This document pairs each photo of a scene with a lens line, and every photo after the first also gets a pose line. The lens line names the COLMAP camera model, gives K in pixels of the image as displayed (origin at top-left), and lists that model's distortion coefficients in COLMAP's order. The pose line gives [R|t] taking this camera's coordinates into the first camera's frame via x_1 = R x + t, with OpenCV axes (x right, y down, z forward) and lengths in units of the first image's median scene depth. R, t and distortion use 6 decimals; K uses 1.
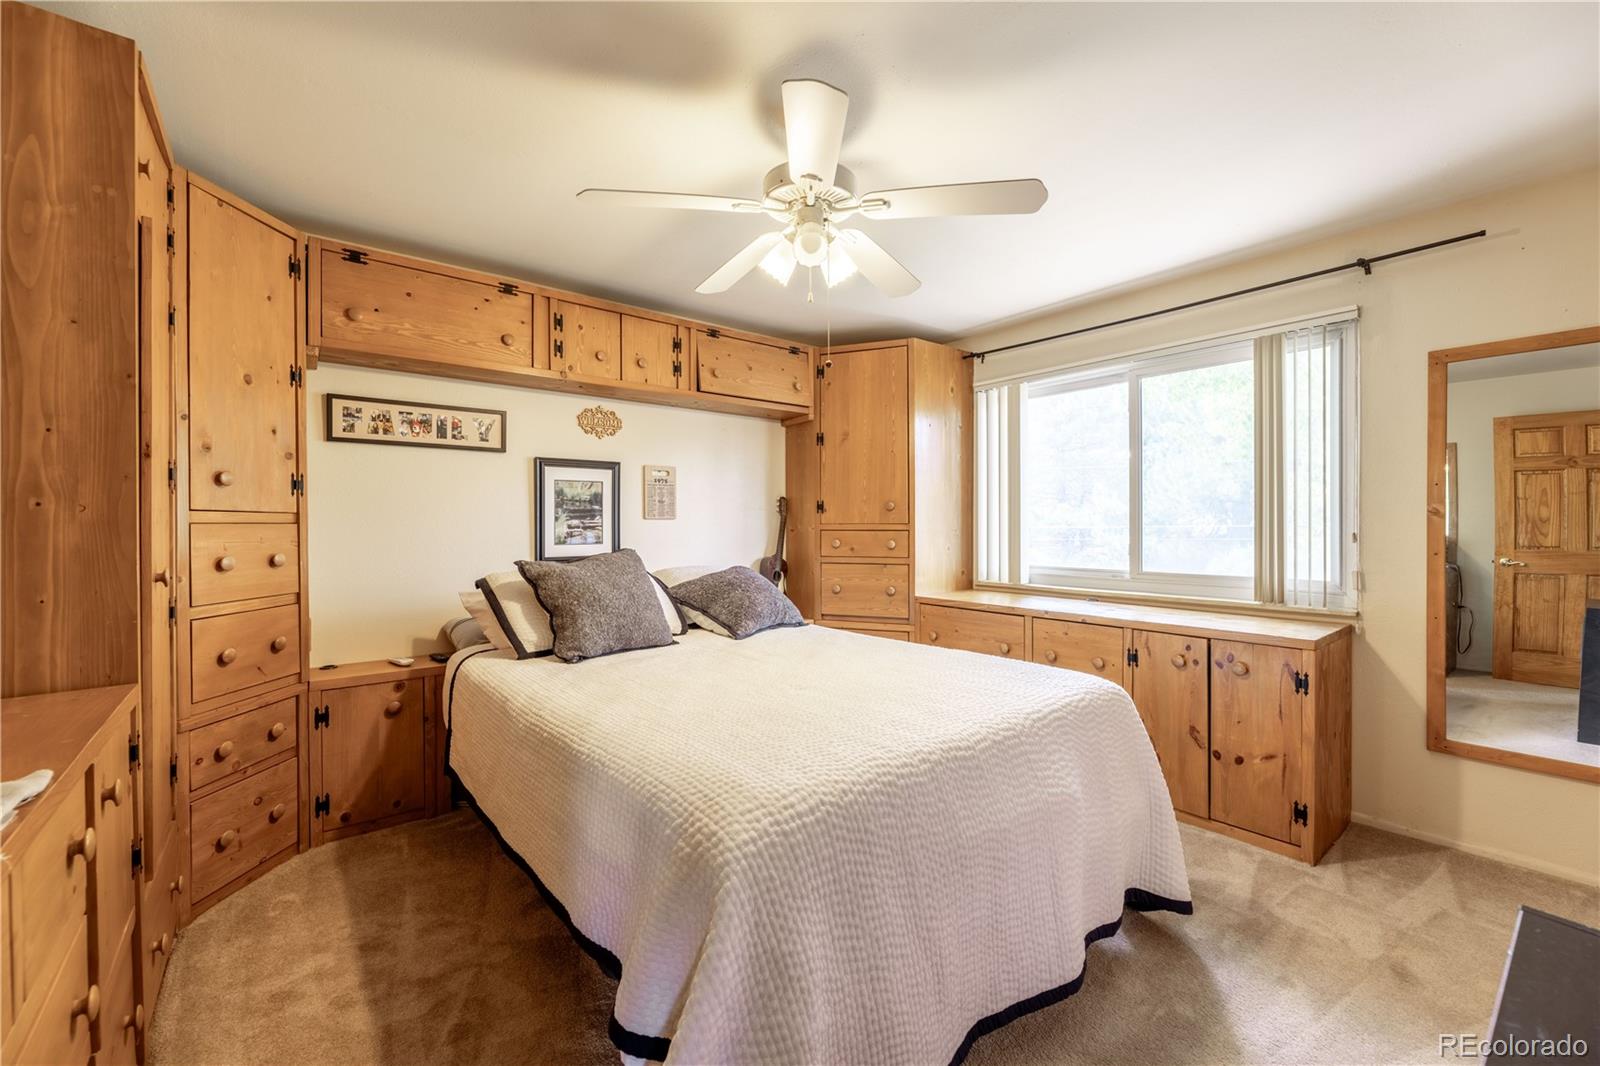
lens RADIAL K [[646.9, 0, 795.9], [0, 646.9, 531.8], [0, 0, 1]] dist [-0.000904, -0.000119]
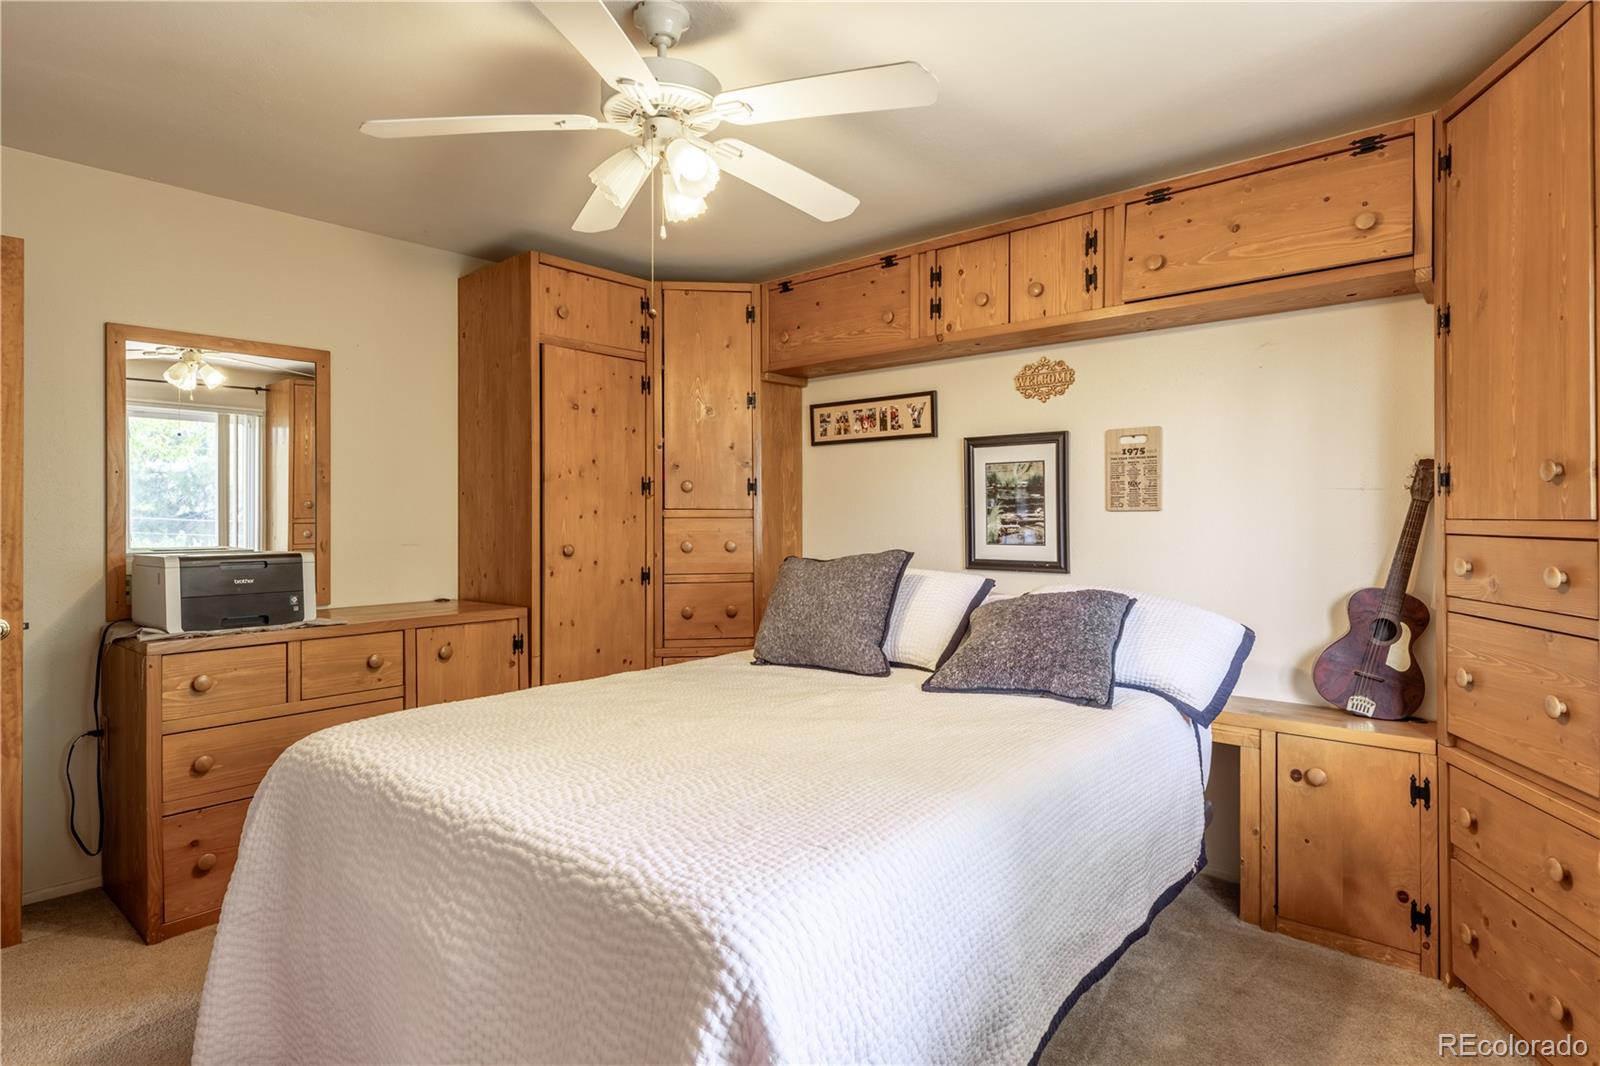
lens RADIAL K [[861.2, 0, 798.1], [0, 861.2, 520.7], [0, 0, 1]] dist [-0.003607, 0.000058]
pose [[0.156601, 0.007581, -0.987633, 0.684437], [-0.009518, 0.999936, 0.006166, -0.014203], [0.987616, 0.008434, 0.156663, 0.634652]]
